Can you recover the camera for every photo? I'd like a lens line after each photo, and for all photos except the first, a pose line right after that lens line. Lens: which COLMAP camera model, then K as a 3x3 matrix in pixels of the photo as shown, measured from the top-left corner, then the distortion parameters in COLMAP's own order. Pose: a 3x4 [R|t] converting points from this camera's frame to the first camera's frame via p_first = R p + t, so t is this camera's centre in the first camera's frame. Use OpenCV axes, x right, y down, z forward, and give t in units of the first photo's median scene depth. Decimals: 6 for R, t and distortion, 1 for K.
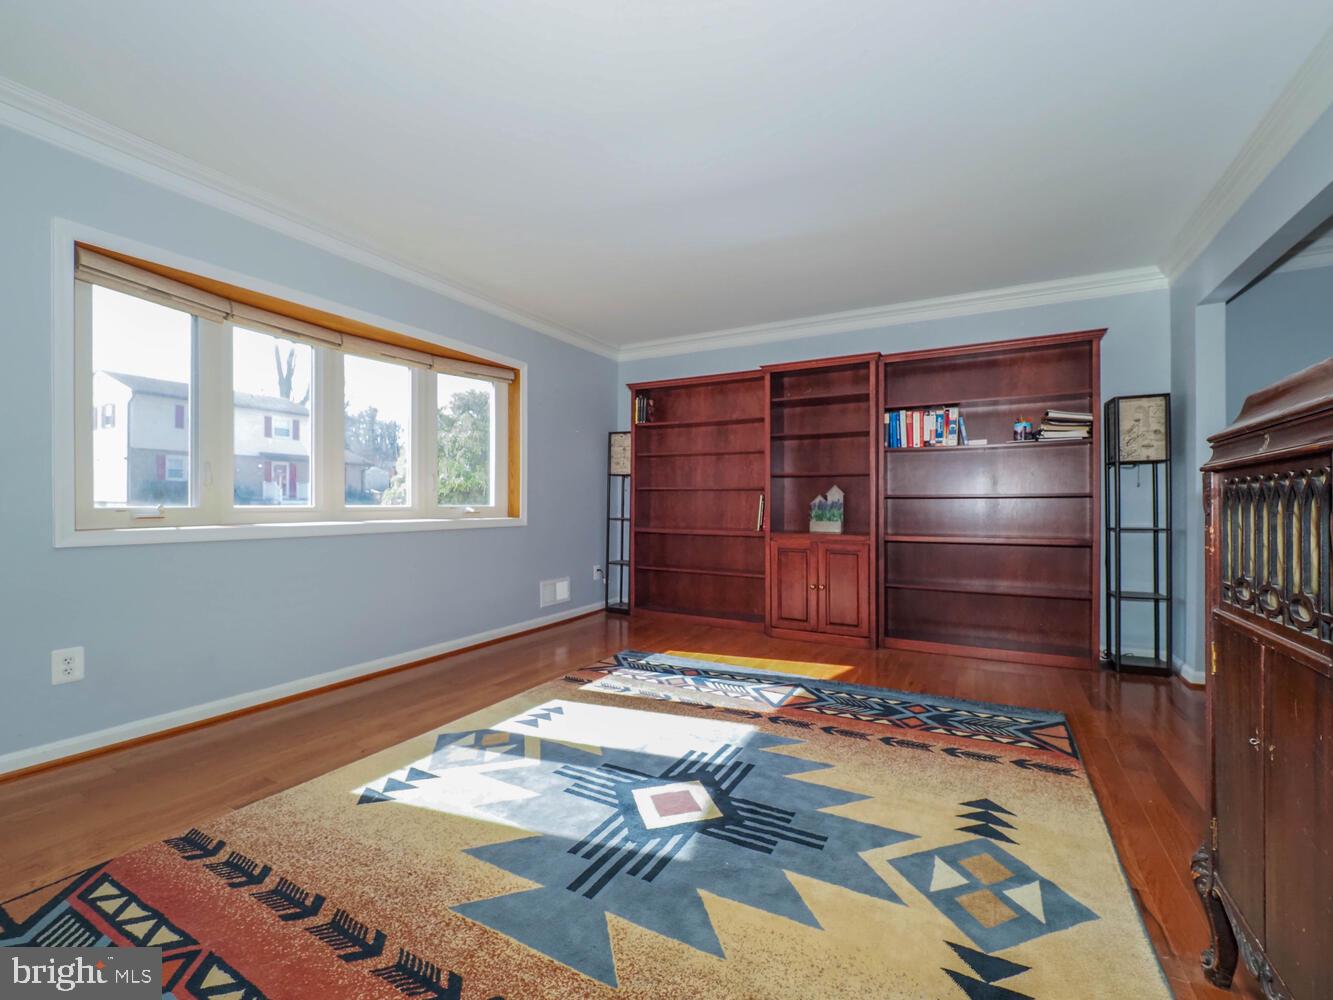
lens RADIAL K [[578.3, 0, 666.5], [0, 578.3, 500.0], [0, 0, 1]] dist [-0.012290, -0.000173]
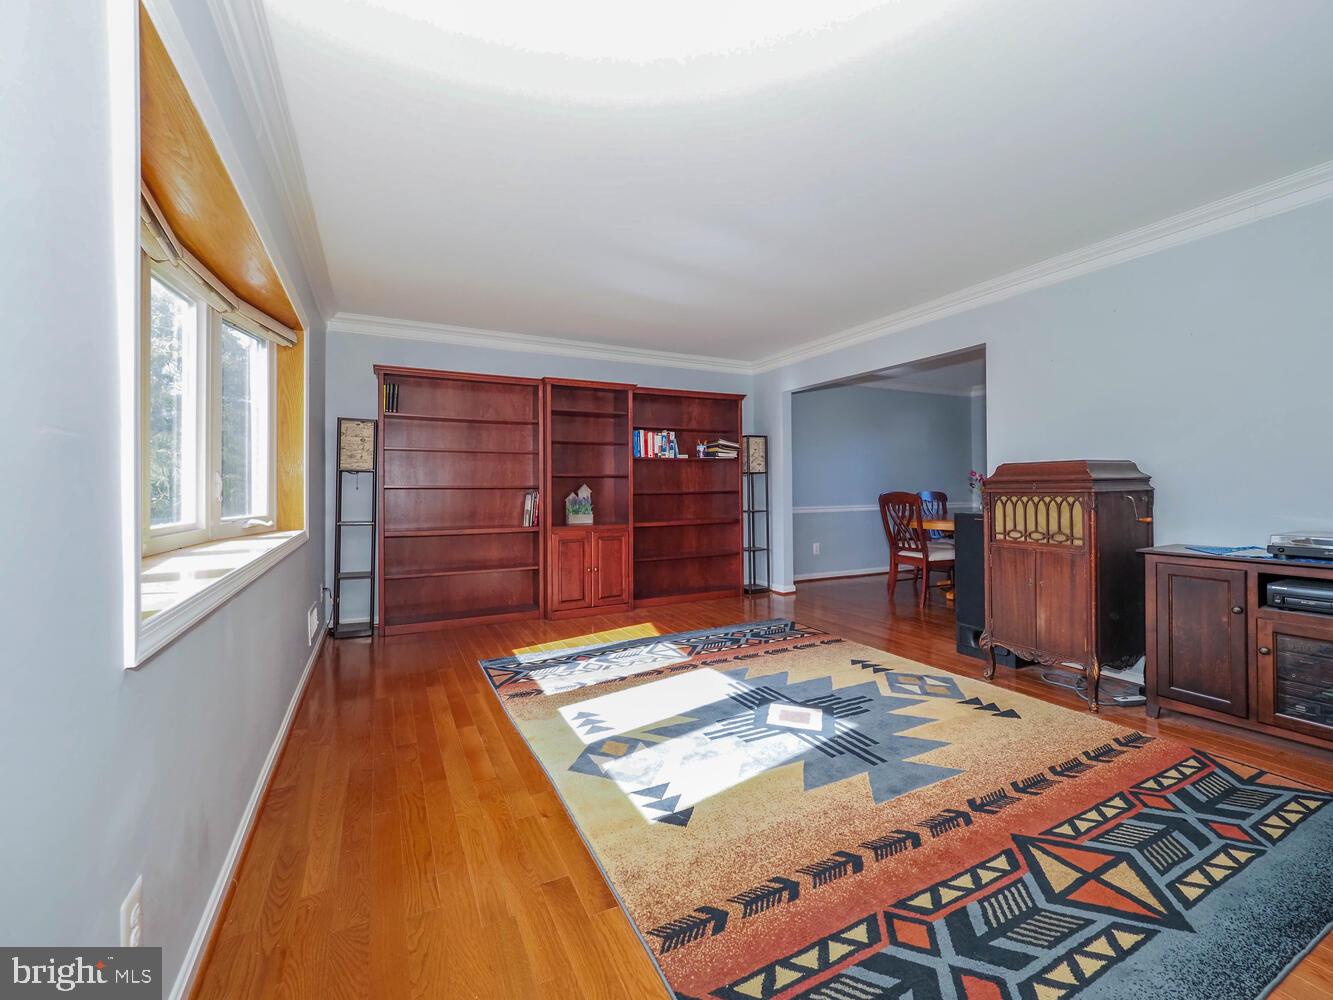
lens RADIAL K [[555.0, 0, 664.9], [0, 555.0, 473.9], [0, 0, 1]] dist [0.039360, -0.030011]
pose [[0.568006, 0.011869, 0.822939, -0.973035], [0.004700, 0.999833, -0.017664, -0.044107], [-0.823011, 0.013901, 0.567856, 0.335979]]
